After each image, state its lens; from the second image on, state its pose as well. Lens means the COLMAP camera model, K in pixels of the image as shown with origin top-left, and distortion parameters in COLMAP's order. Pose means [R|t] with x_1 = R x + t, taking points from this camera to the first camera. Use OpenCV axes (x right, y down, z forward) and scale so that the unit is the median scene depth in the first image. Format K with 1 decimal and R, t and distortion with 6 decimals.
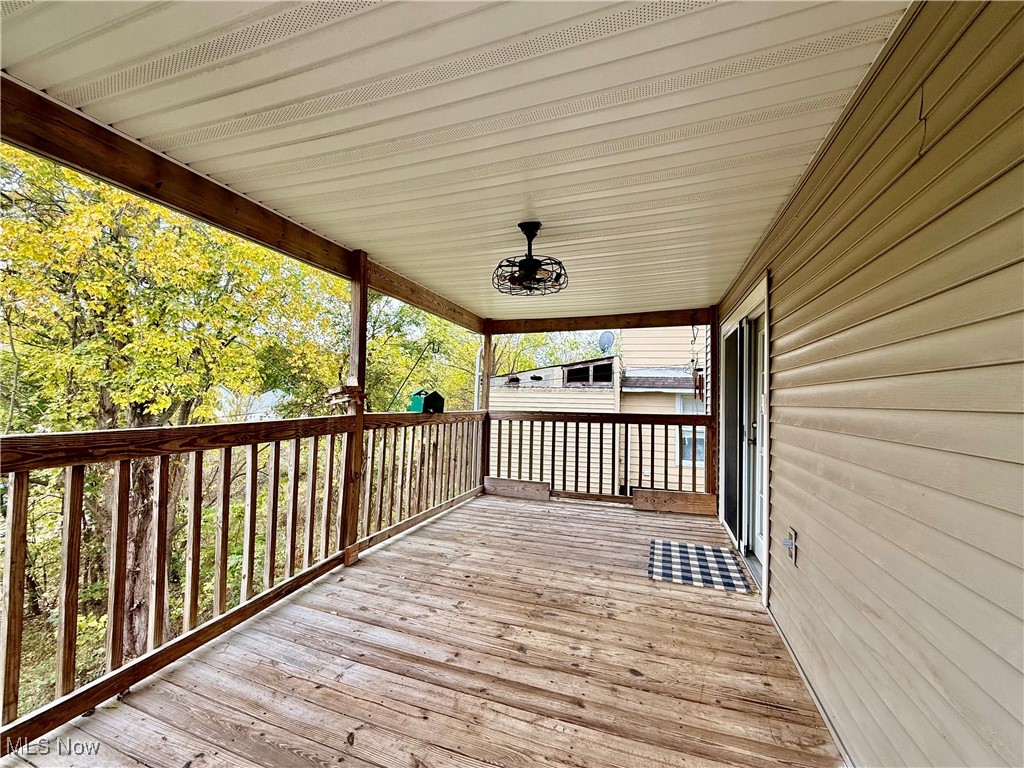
lens RADIAL K [[405.5, 0, 511.8], [0, 405.5, 386.3], [0, 0, 1]] dist [0.000225, -0.000139]
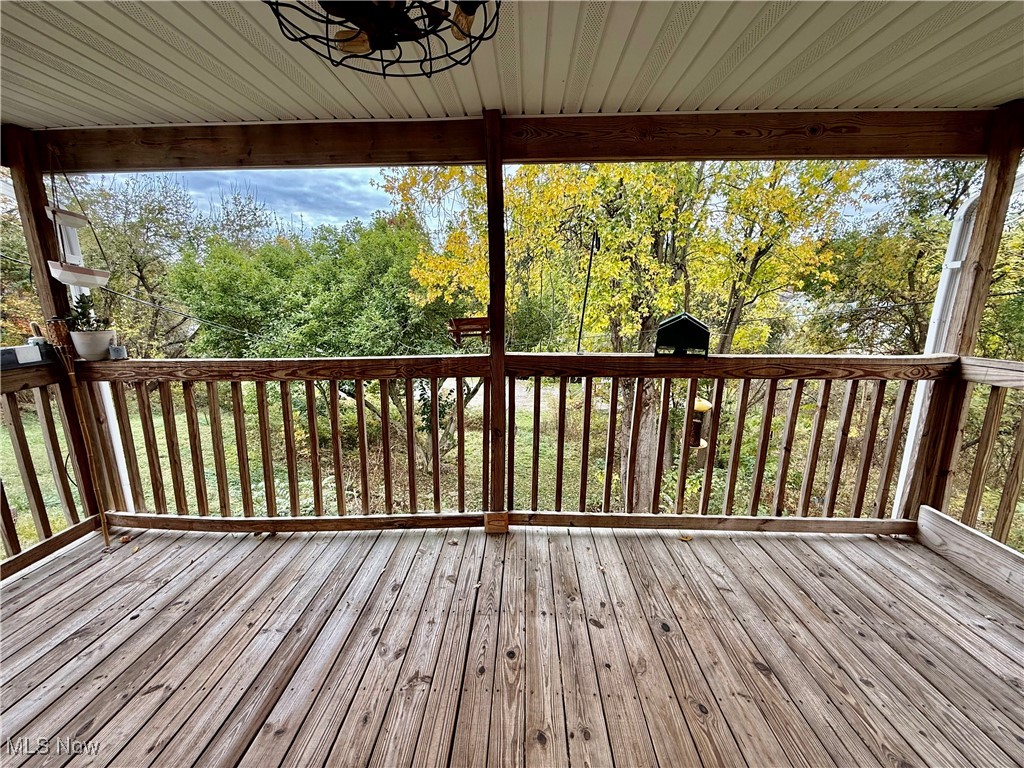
lens RADIAL K [[405.5, 0, 510.4], [0, 405.5, 384.6], [0, 0, 1]] dist [0.000225, -0.000139]
pose [[0.293367, 0.165187, -0.941620, 0.329491], [0.044315, 0.981550, 0.185999, -0.014380], [0.954972, -0.096294, 0.280635, 0.776234]]
